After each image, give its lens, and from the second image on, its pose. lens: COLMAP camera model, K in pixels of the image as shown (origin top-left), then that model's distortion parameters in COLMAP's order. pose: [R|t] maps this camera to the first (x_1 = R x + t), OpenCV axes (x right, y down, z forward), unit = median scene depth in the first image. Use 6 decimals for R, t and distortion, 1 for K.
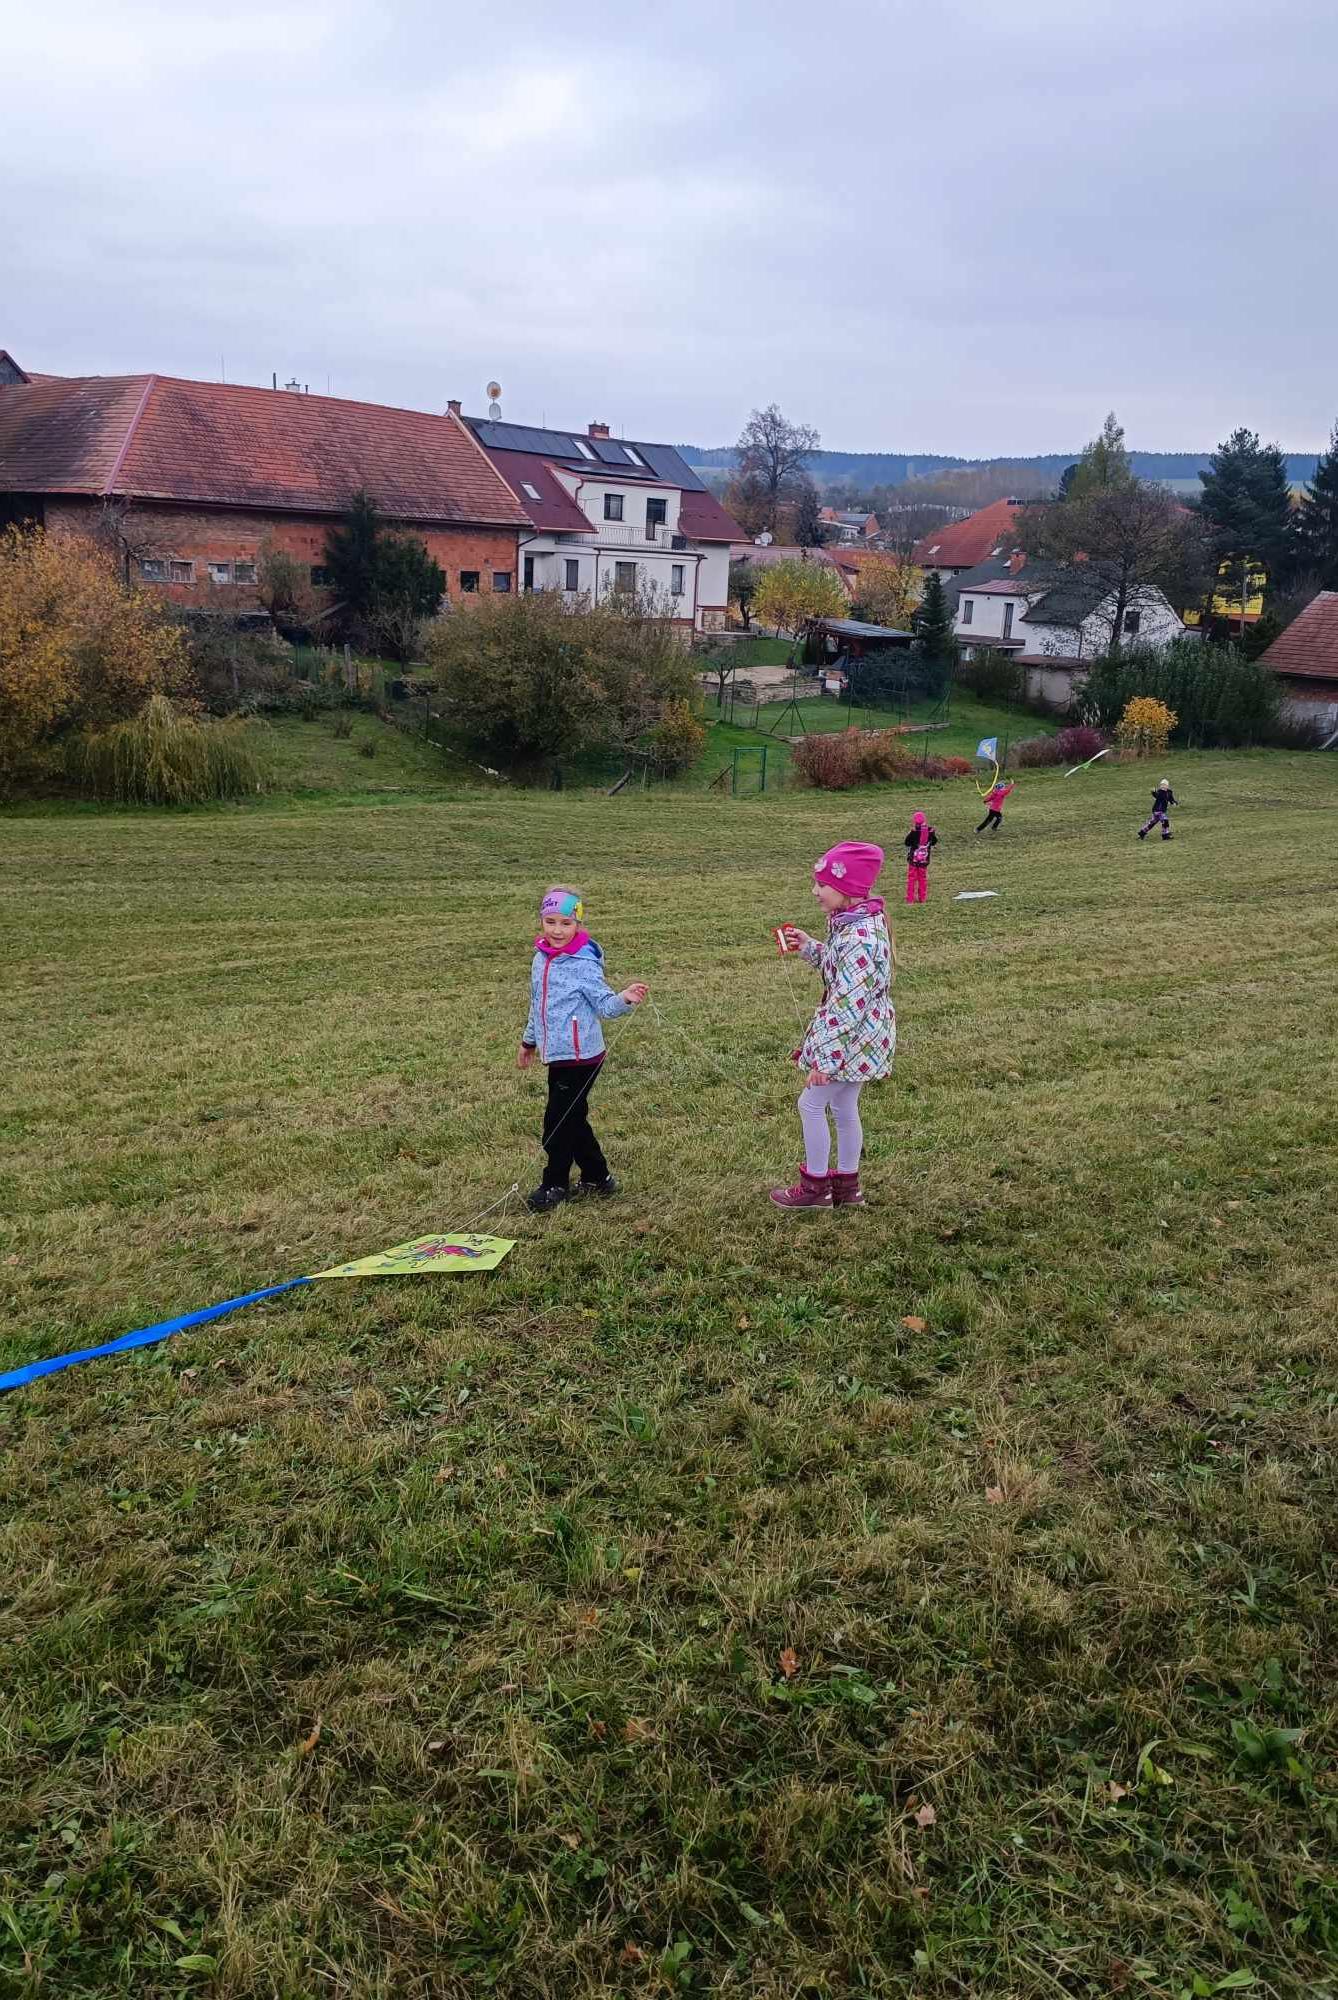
lens RADIAL K [[1445.7, 0, 660.8], [0, 1445.7, 990.2], [0, 0, 1]] dist [0.030622, -0.013851]
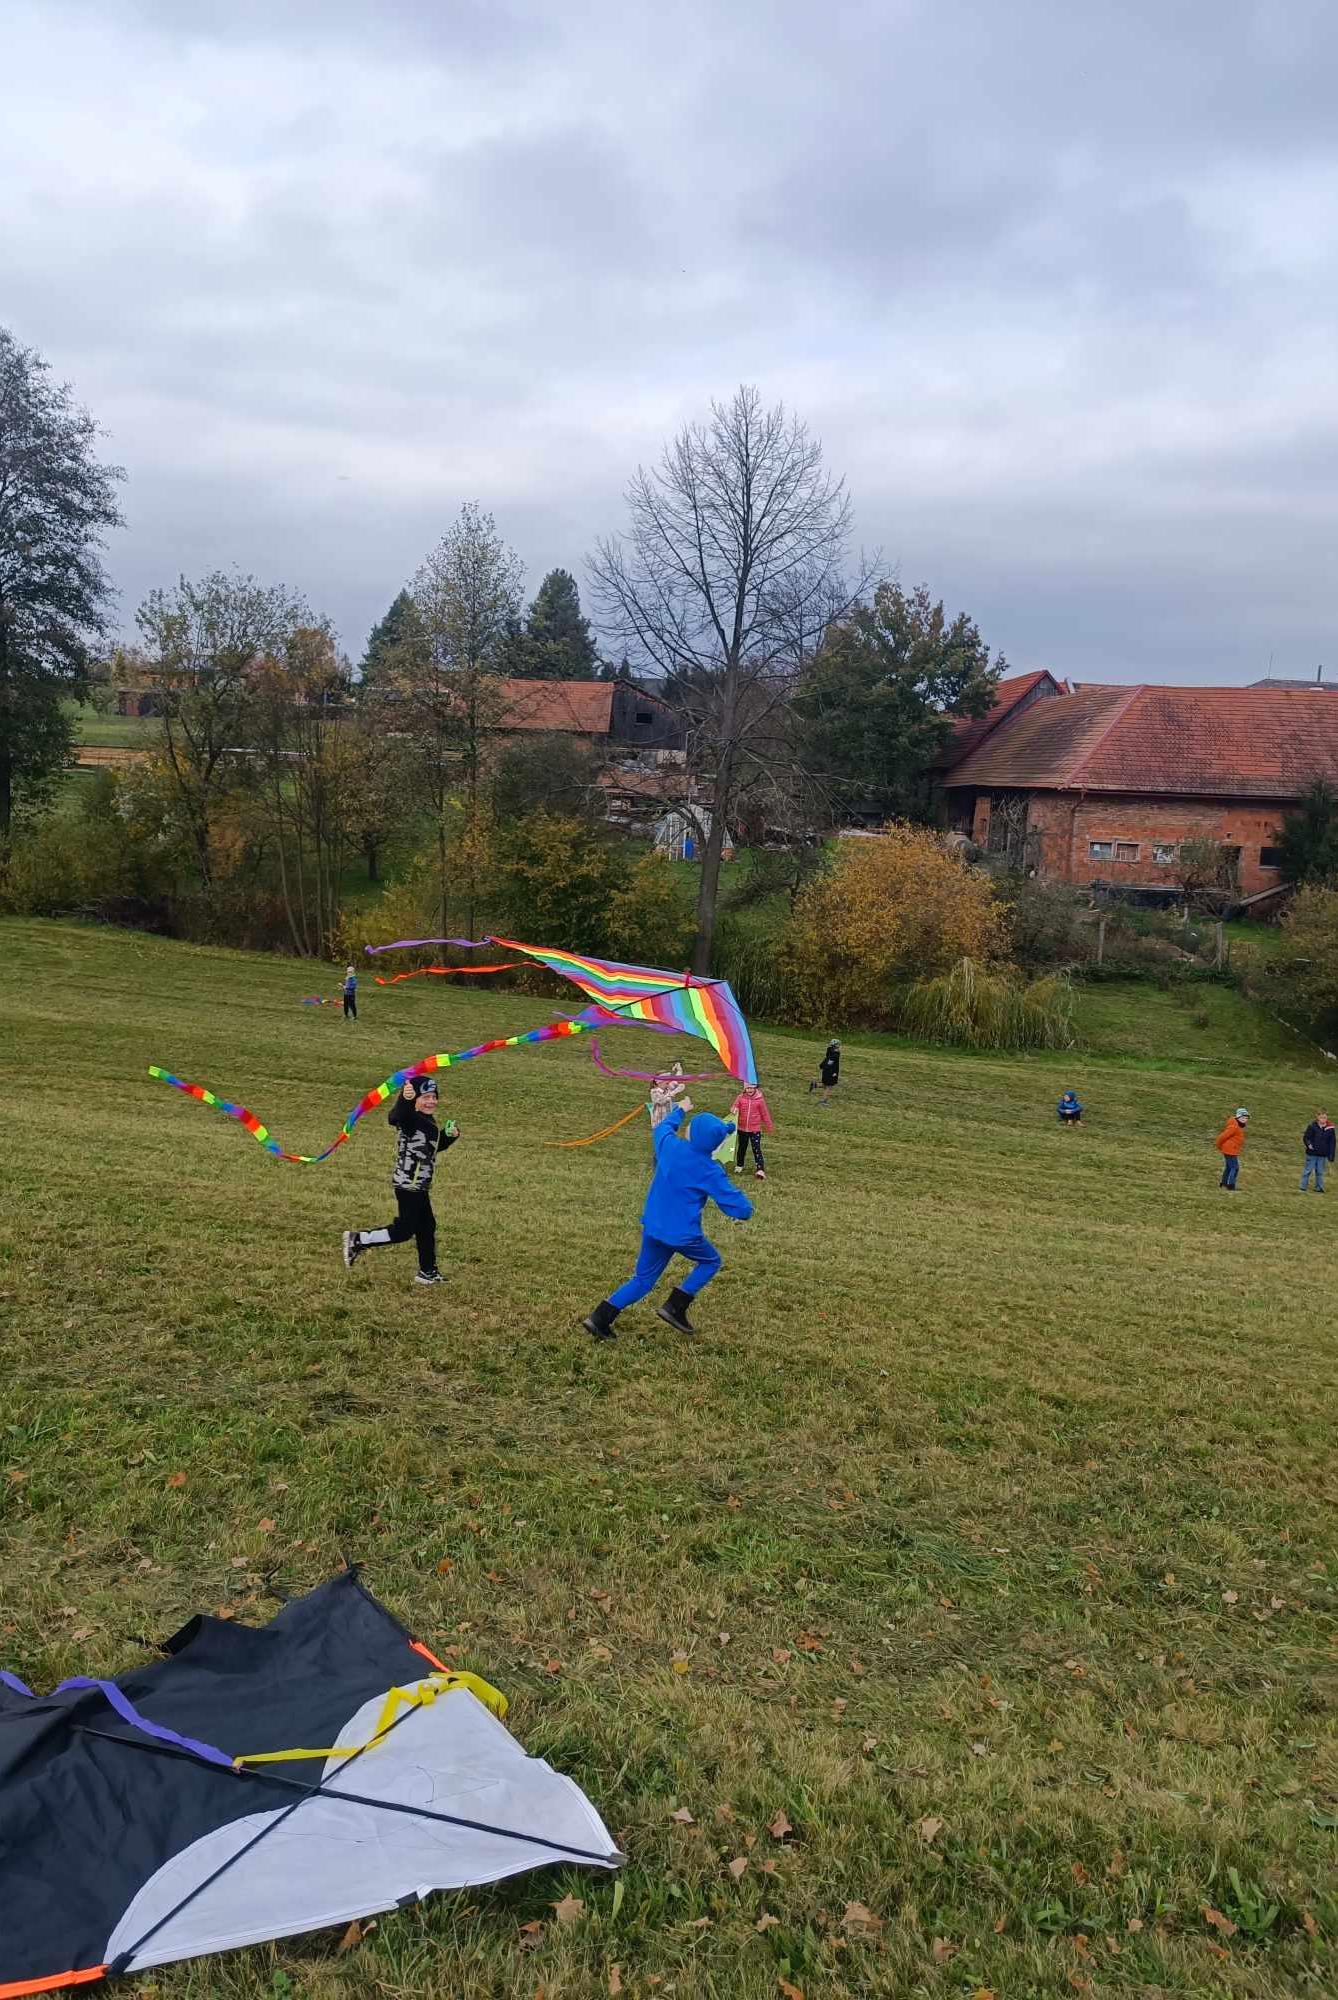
lens RADIAL K [[1445.7, 0, 661.8], [0, 1445.7, 1007.5], [0, 0, 1]] dist [0.030622, -0.013851]
pose [[0.738228, 0.088076, -0.668776, 0.130897], [-0.197964, 0.976071, -0.089977, -0.002448], [0.644848, 0.198817, 0.737999, -0.018107]]
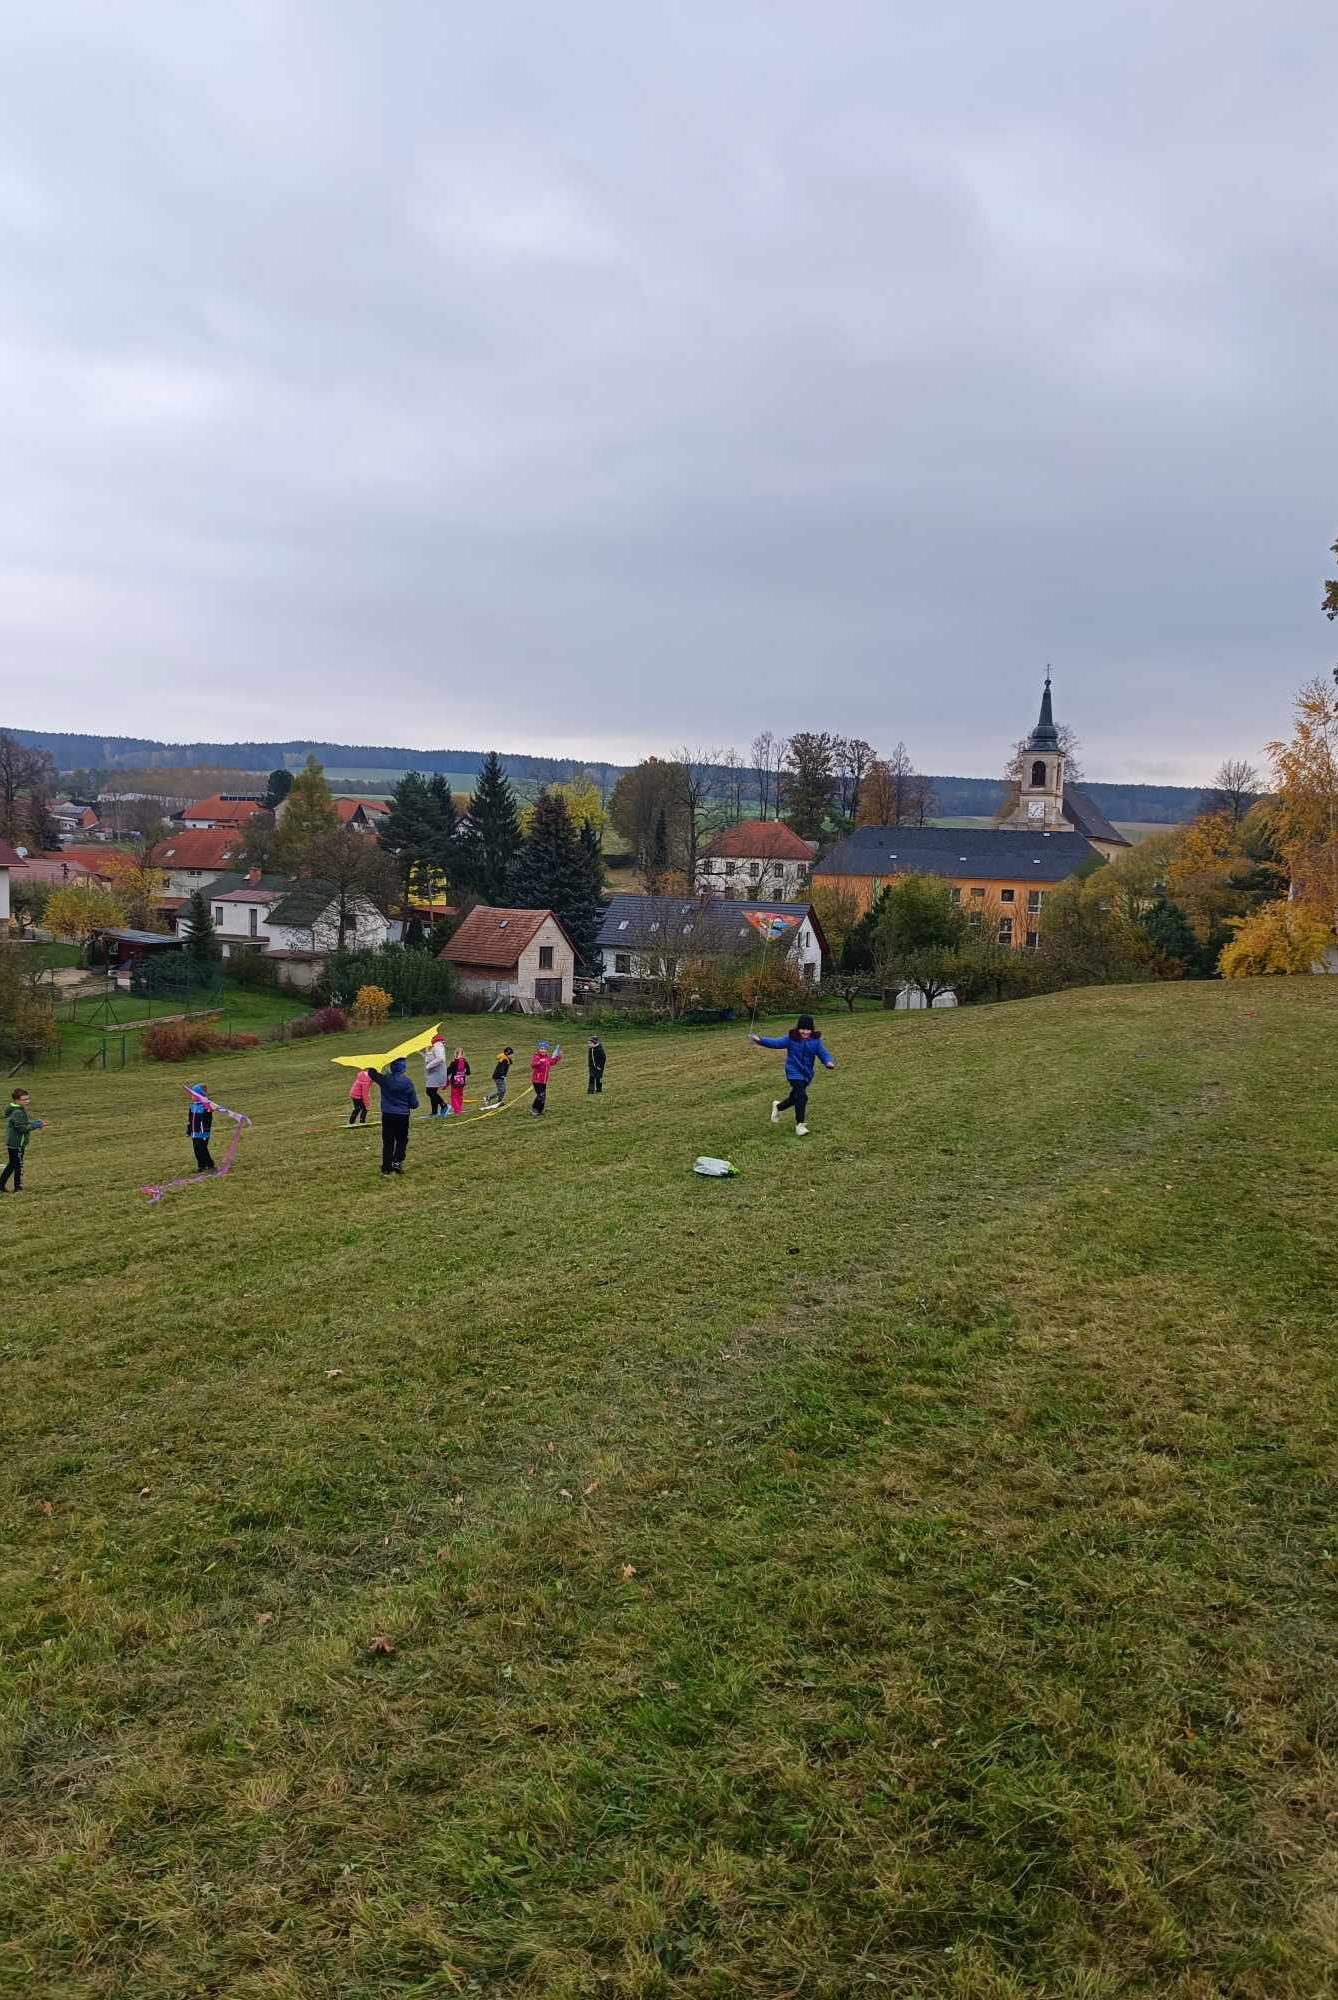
lens RADIAL K [[1445.7, 0, 677.6], [0, 1445.7, 988.9], [0, 0, 1]] dist [0.030622, -0.013851]
pose [[0.861327, -0.051353, 0.505448, -0.102756], [0.142392, 0.979406, -0.143141, 0.041449], [-0.487688, 0.195263, 0.850901, -0.294854]]
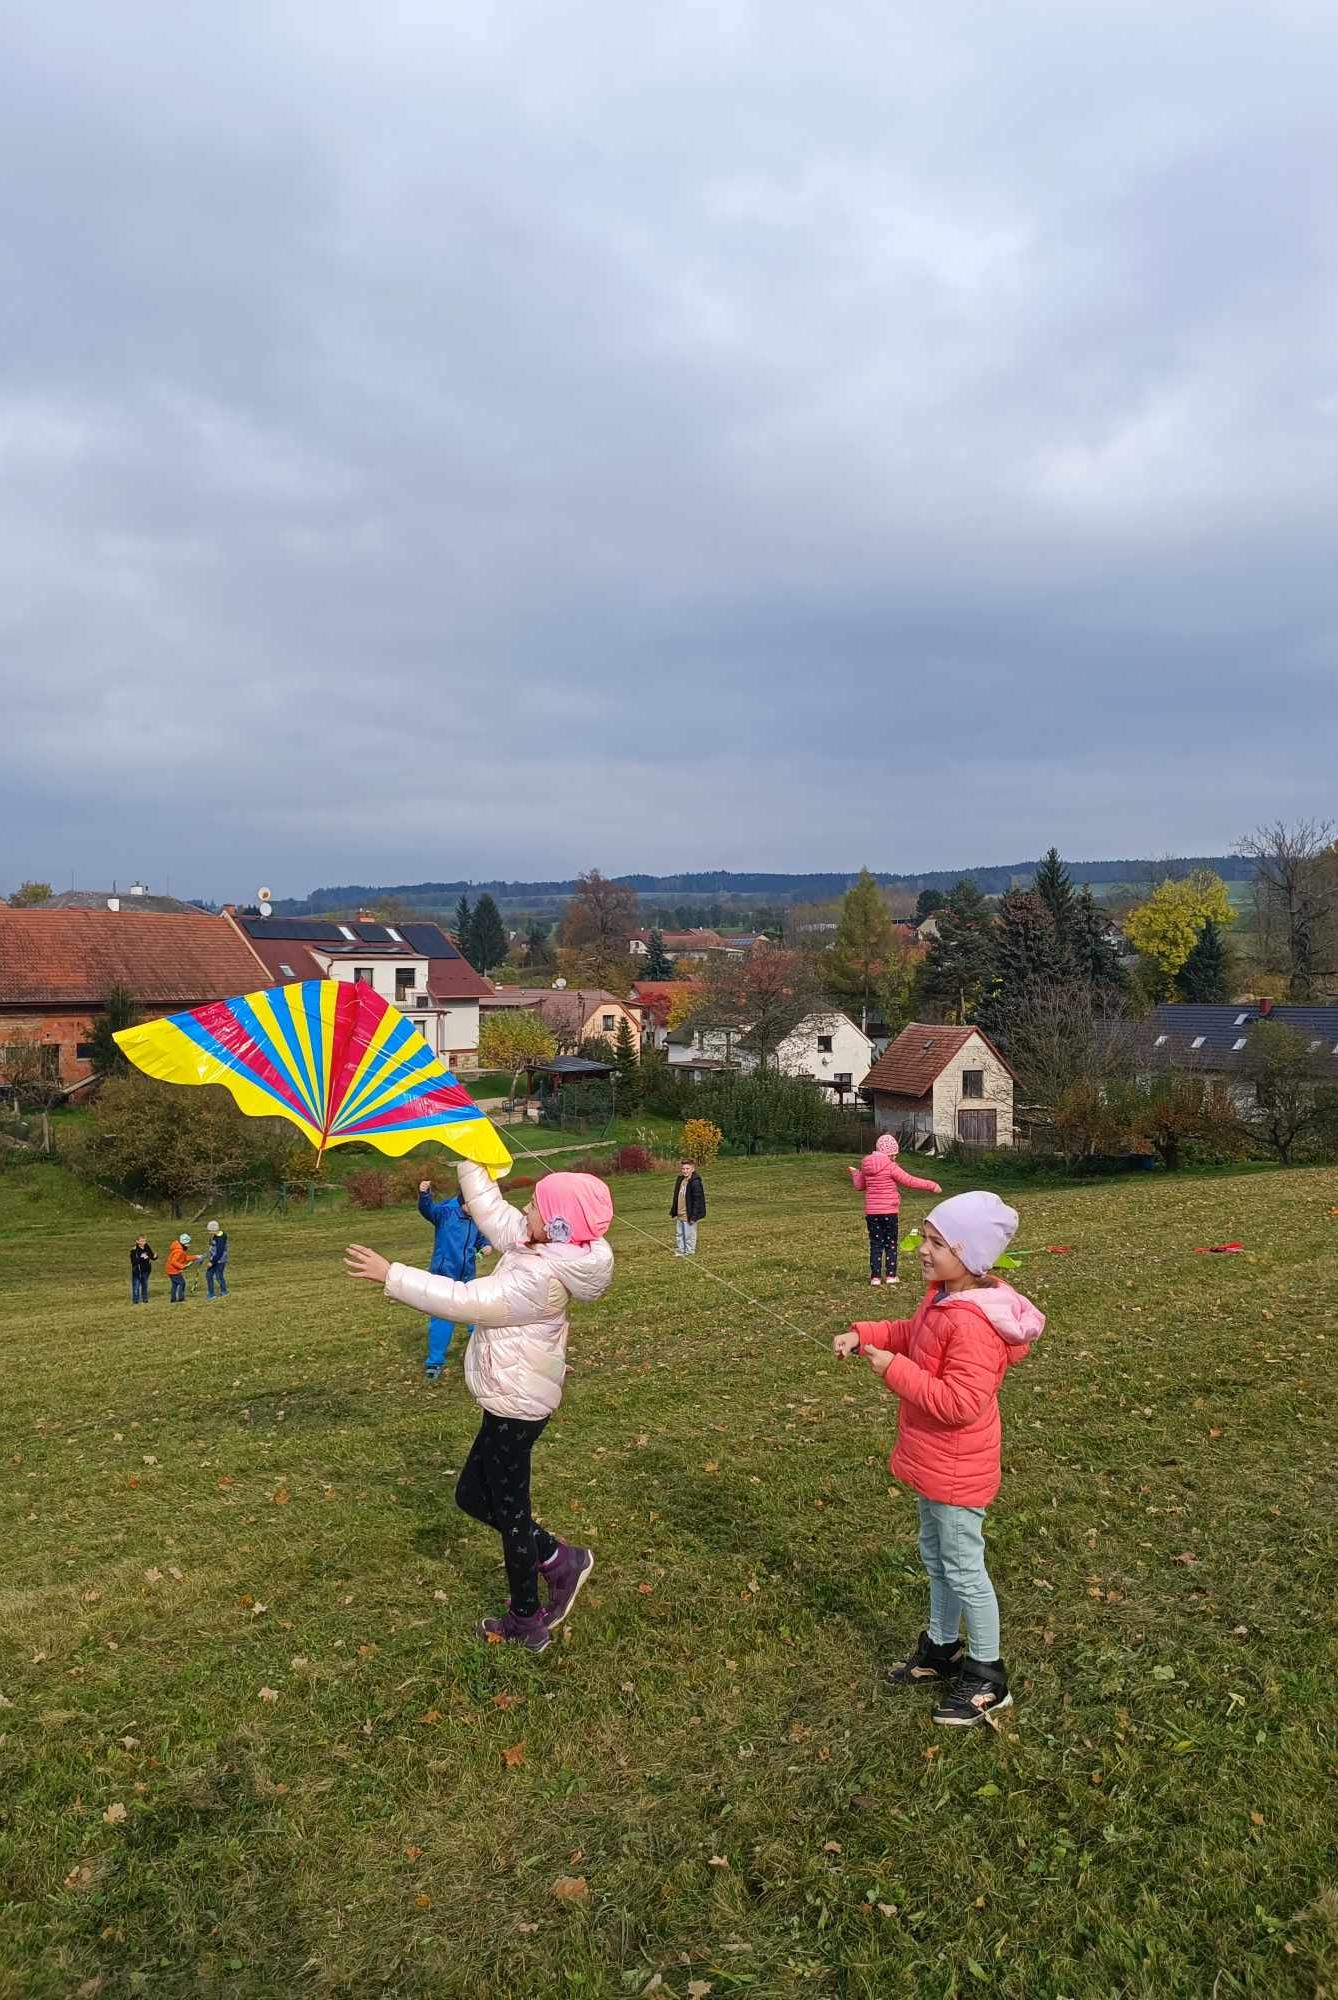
lens RADIAL K [[1445.7, 0, 663.2], [0, 1445.7, 995.8], [0, 0, 1]] dist [0.030622, -0.013851]
pose [[0.998594, -0.049231, 0.019646, 0.208861], [0.052711, 0.961343, -0.270261, 0.025642], [-0.005582, 0.270917, 0.962587, -0.181693]]
